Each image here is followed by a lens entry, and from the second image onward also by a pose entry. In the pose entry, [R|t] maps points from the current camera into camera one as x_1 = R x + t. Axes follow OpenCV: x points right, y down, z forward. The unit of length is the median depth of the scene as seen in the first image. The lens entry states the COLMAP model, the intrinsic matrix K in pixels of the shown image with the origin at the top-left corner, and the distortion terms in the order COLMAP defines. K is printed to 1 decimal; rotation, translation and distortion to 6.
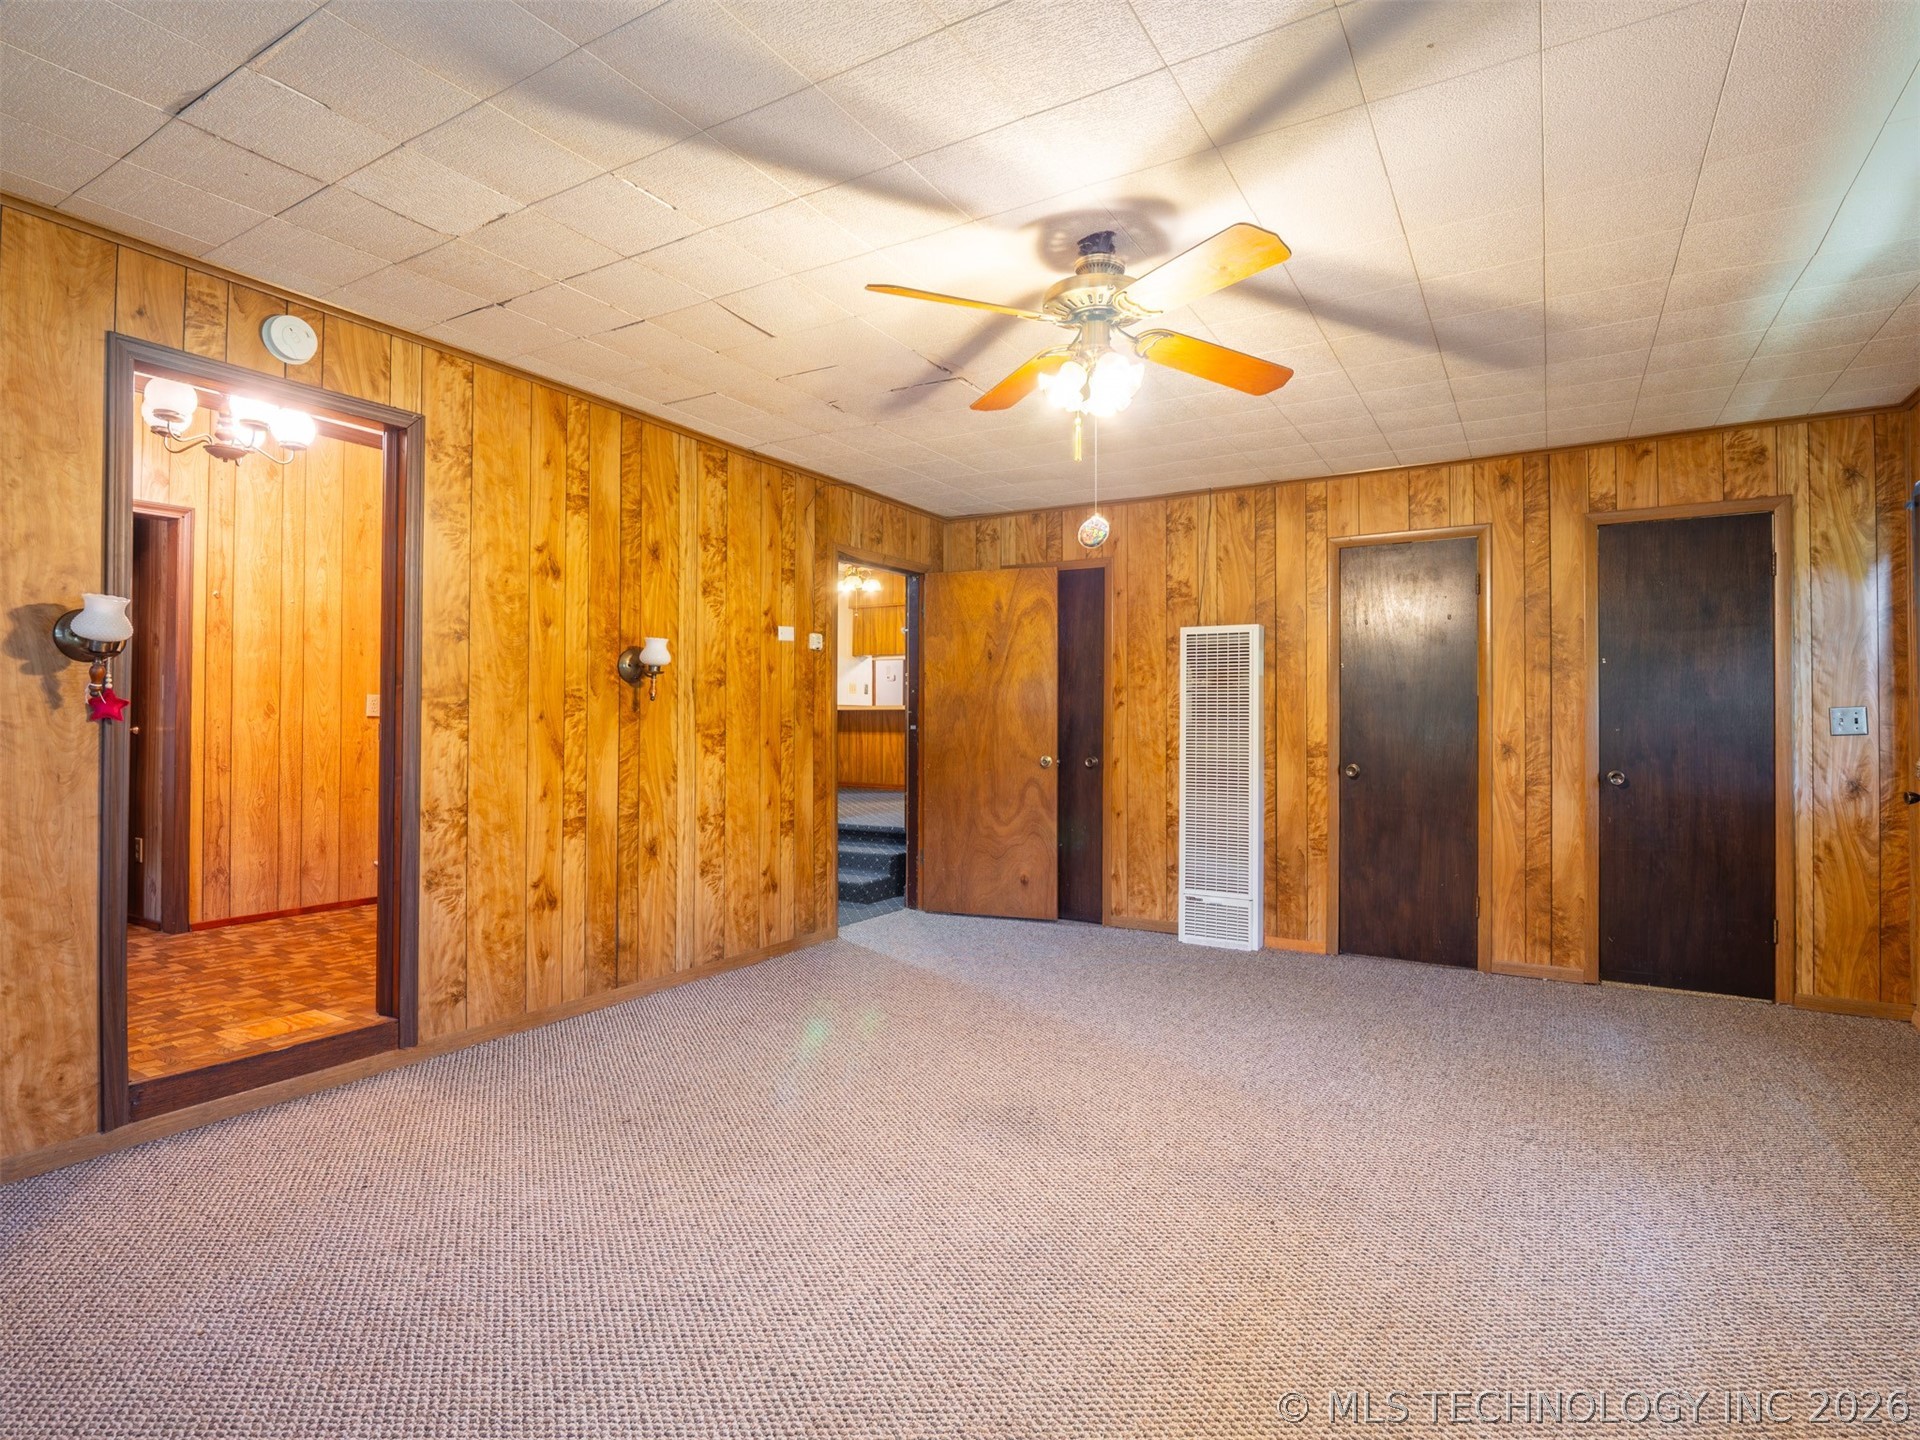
lens RADIAL K [[962.6, 0, 958.4], [0, 962.6, 714.0], [0, 0, 1]] dist [-0.015543, -0.000872]
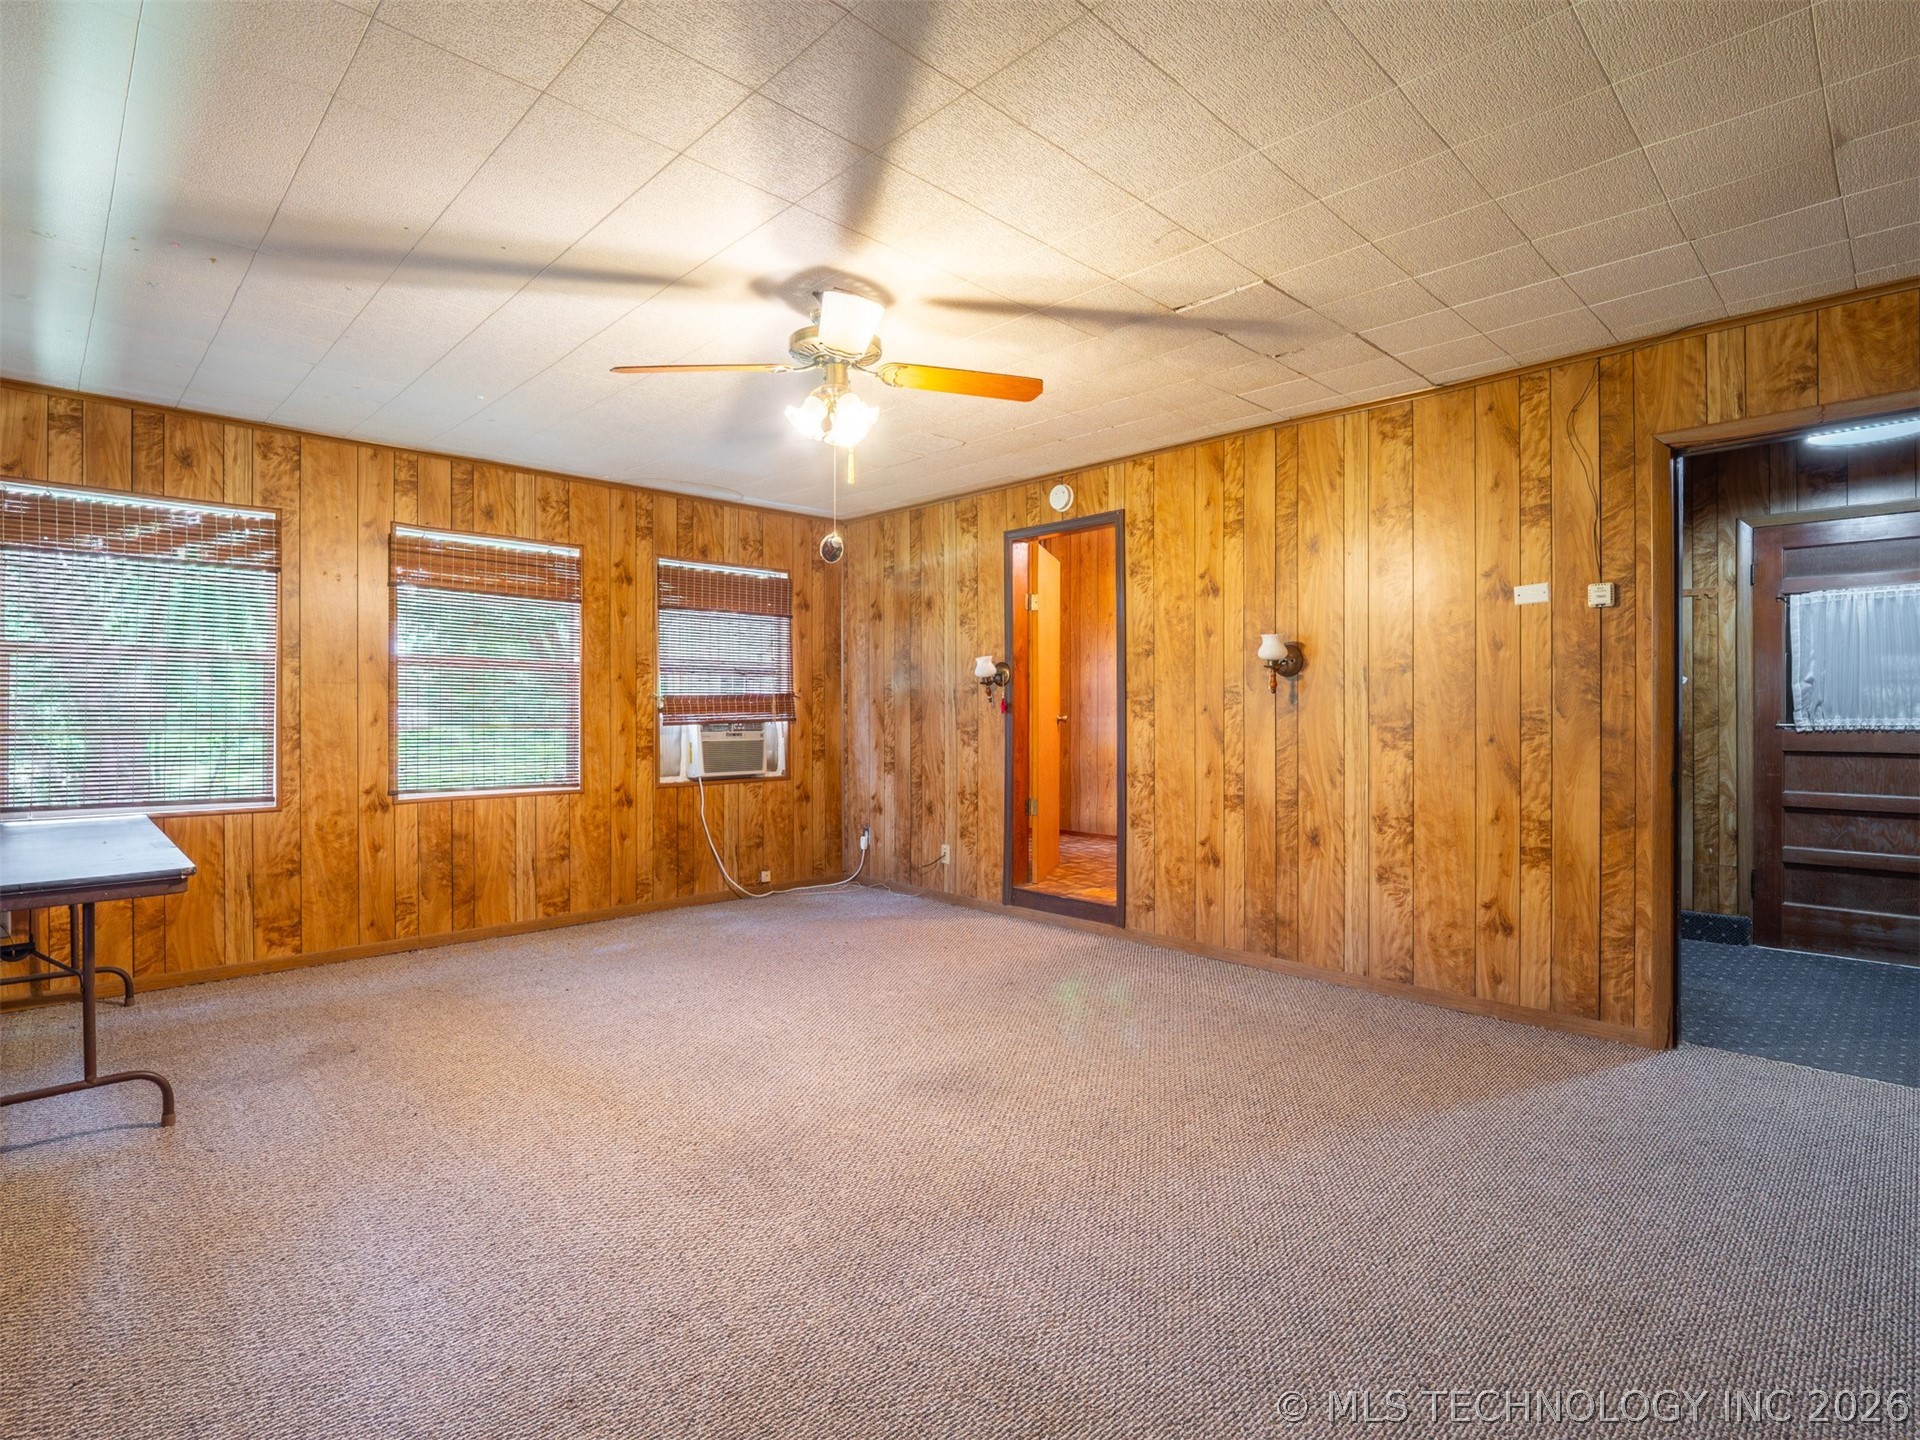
lens RADIAL K [[962.6, 0, 958.4], [0, 962.6, 714.0], [0, 0, 1]] dist [-0.015543, -0.000872]
pose [[-0.253486, -0.003742, -0.967332, 0.821333], [0.005440, 0.999971, -0.005294, 0.013166], [0.967324, -0.006604, -0.253458, 0.963927]]
